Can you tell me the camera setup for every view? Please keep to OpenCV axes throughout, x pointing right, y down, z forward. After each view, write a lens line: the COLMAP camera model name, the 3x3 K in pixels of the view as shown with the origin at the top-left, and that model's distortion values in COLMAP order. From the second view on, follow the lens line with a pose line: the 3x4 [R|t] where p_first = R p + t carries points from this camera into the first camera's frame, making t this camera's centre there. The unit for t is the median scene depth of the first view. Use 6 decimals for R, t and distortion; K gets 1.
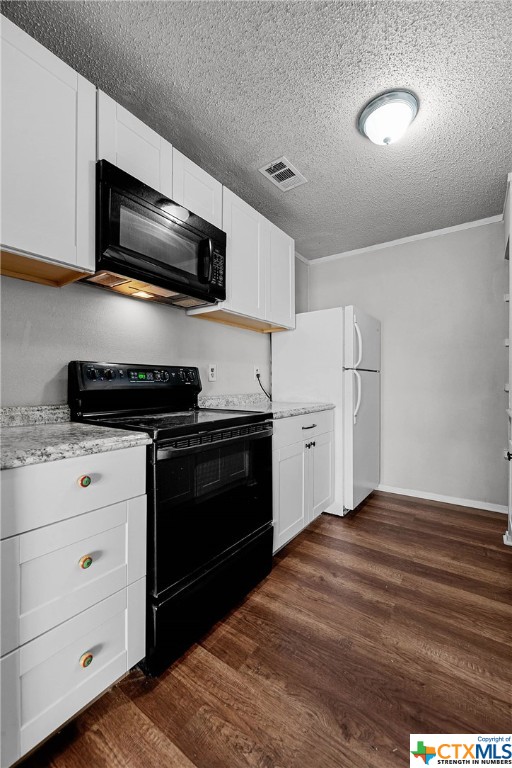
lens RADIAL K [[315.0, 0, 256.0], [0, 315.0, 384.0], [0, 0, 1]] dist [-0.001384, -0.000424]
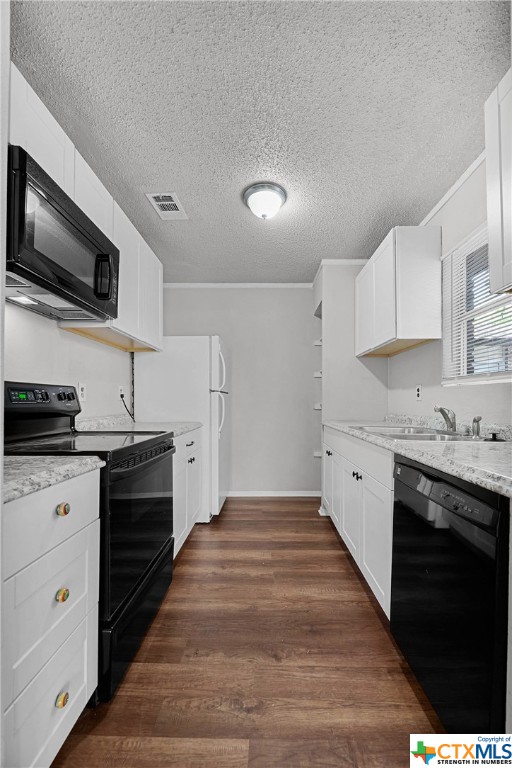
lens RADIAL K [[322.0, 0, 258.7], [0, 322.0, 401.3], [0, 0, 1]] dist [-0.002035, -0.000237]
pose [[0.825737, 0.002978, 0.564047, -0.313636], [0.001162, 0.999975, -0.006980, -0.003944], [-0.564053, 0.006419, 0.825713, -0.067603]]
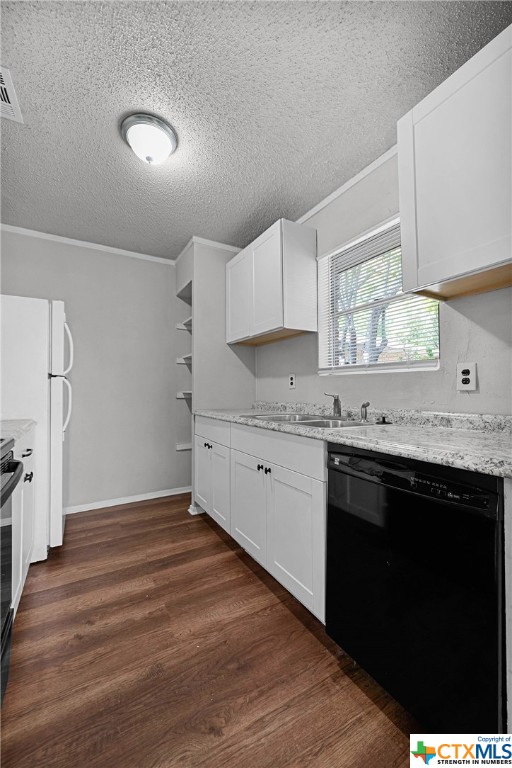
lens RADIAL K [[314.3, 0, 260.1], [0, 314.3, 384.1], [0, 0, 1]] dist [0.009994, -0.000466]
pose [[0.407530, 0.017548, 0.913023, -0.340746], [0.007458, 0.999718, -0.022543, -0.005196], [-0.913162, 0.015996, 0.407284, 0.229002]]
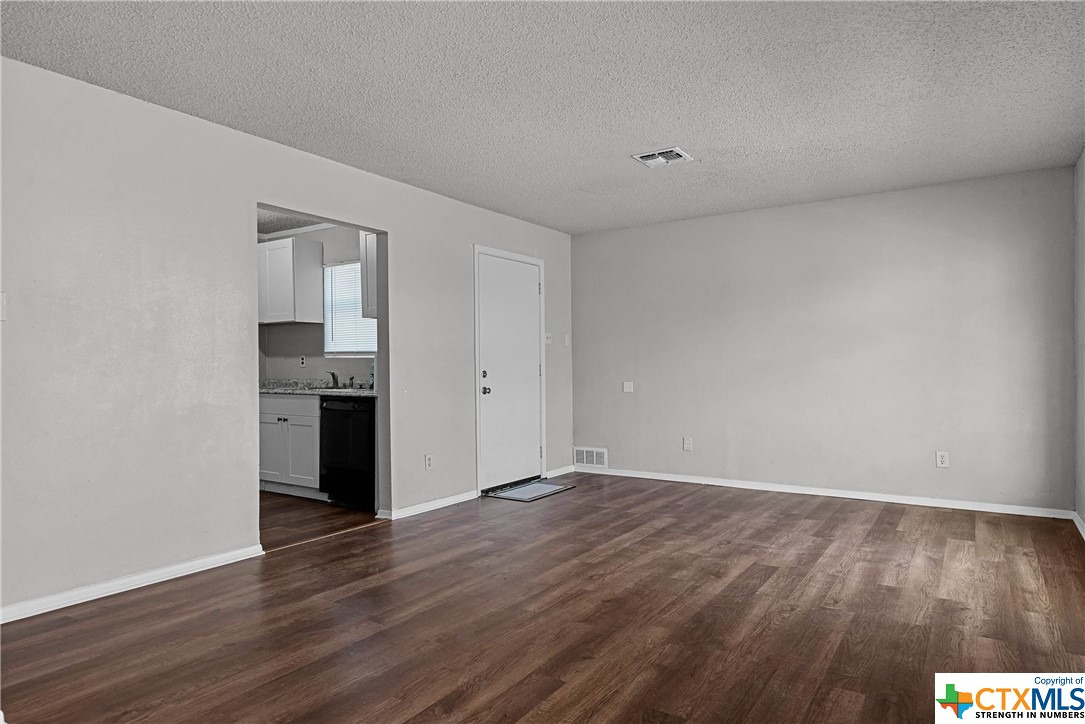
lens RADIAL K [[651.9, 0, 562.0], [0, 651.9, 365.6], [0, 0, 1]] dist [-0.001460, -0.000345]
pose [[-0.048957, 0.000443, 0.998801, -2.595439], [0.009781, 0.999952, 0.000036, -0.011898], [-0.998753, 0.009771, -0.048959, -0.558005]]
